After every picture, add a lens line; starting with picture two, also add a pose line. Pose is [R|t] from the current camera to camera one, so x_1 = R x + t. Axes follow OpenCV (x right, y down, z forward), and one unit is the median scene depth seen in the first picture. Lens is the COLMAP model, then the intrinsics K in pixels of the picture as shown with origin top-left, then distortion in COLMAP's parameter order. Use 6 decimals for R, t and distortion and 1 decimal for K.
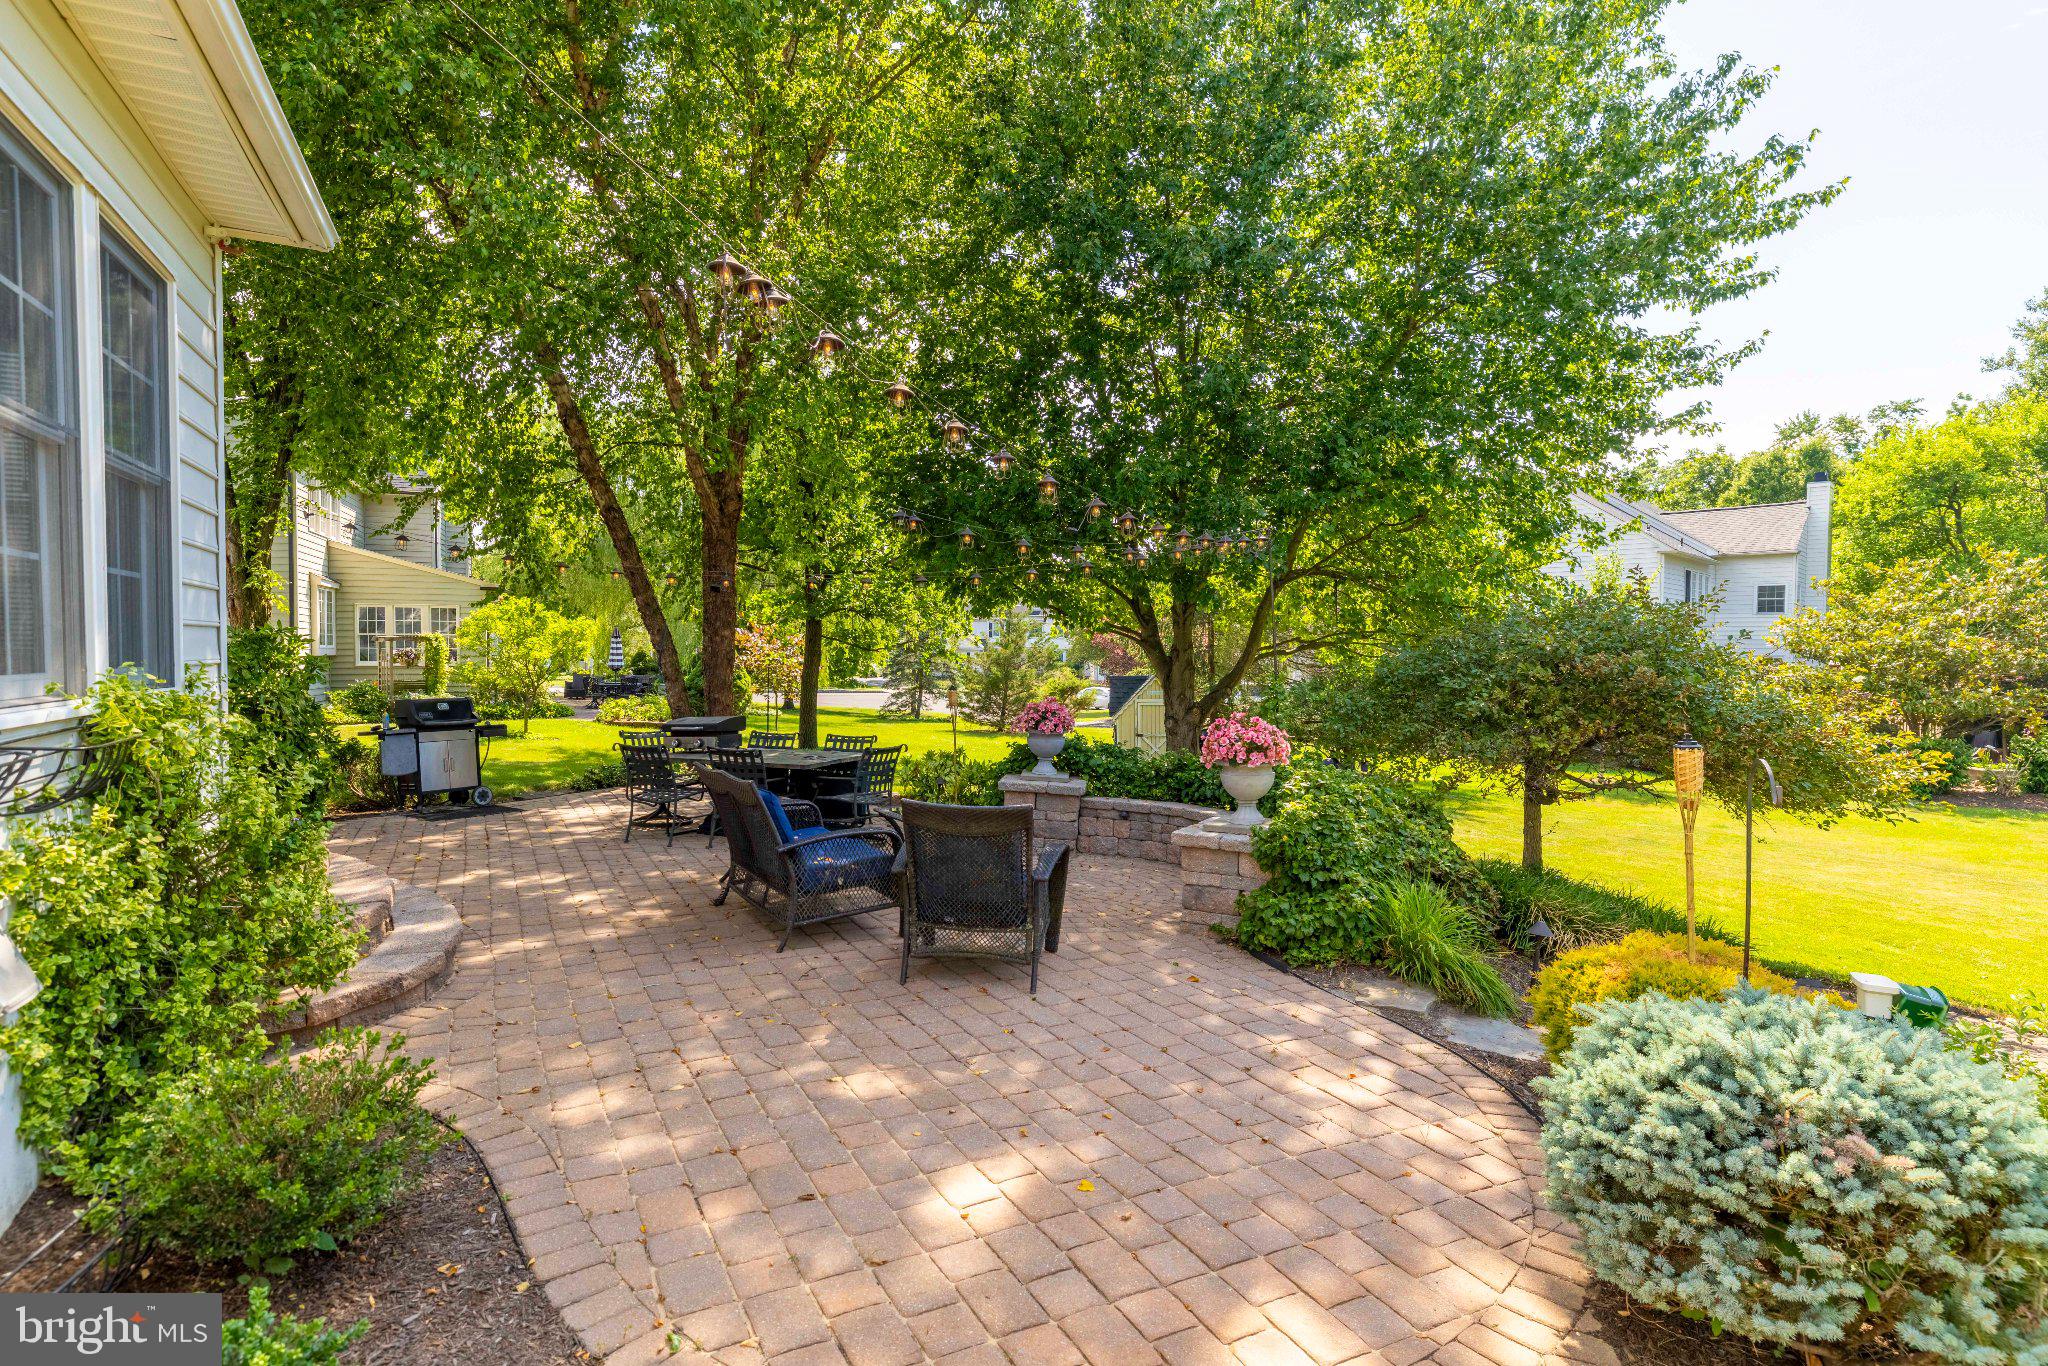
lens RADIAL K [[1014.5, 0, 1043.1], [0, 1014.5, 682.6], [0, 0, 1]] dist [-0.000445, 0.000795]
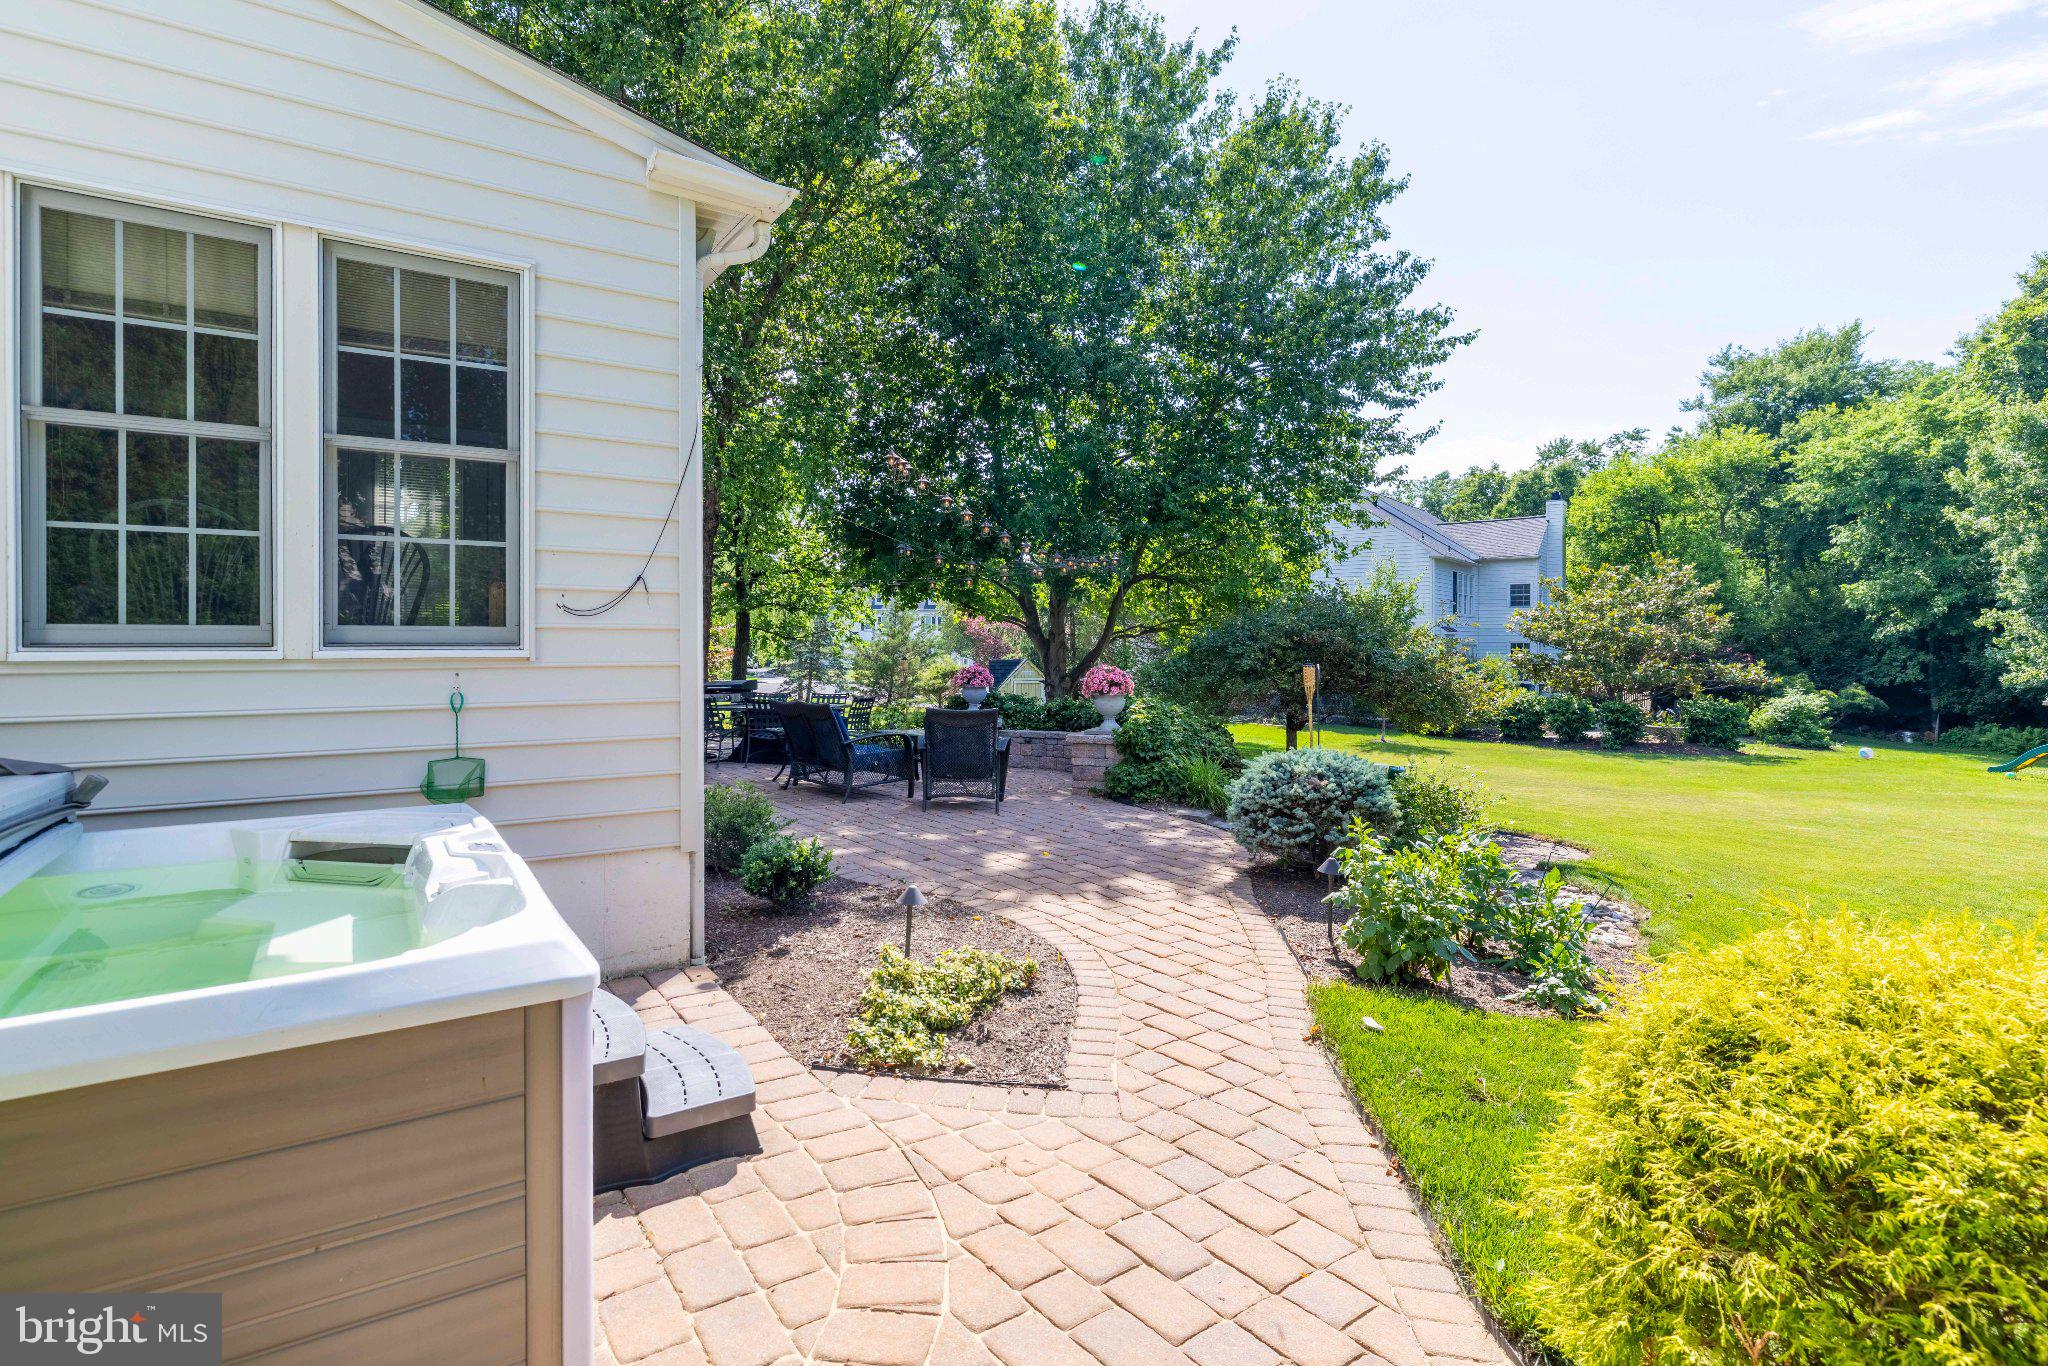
lens RADIAL K [[1038.9, 0, 1012.5], [0, 1038.9, 671.1], [0, 0, 1]] dist [0.002146, 0.000327]
pose [[0.993190, -0.008058, 0.116227, -0.095275], [0.008903, 0.999938, -0.006749, 0.030177], [-0.116165, 0.007737, 0.993200, -0.417999]]
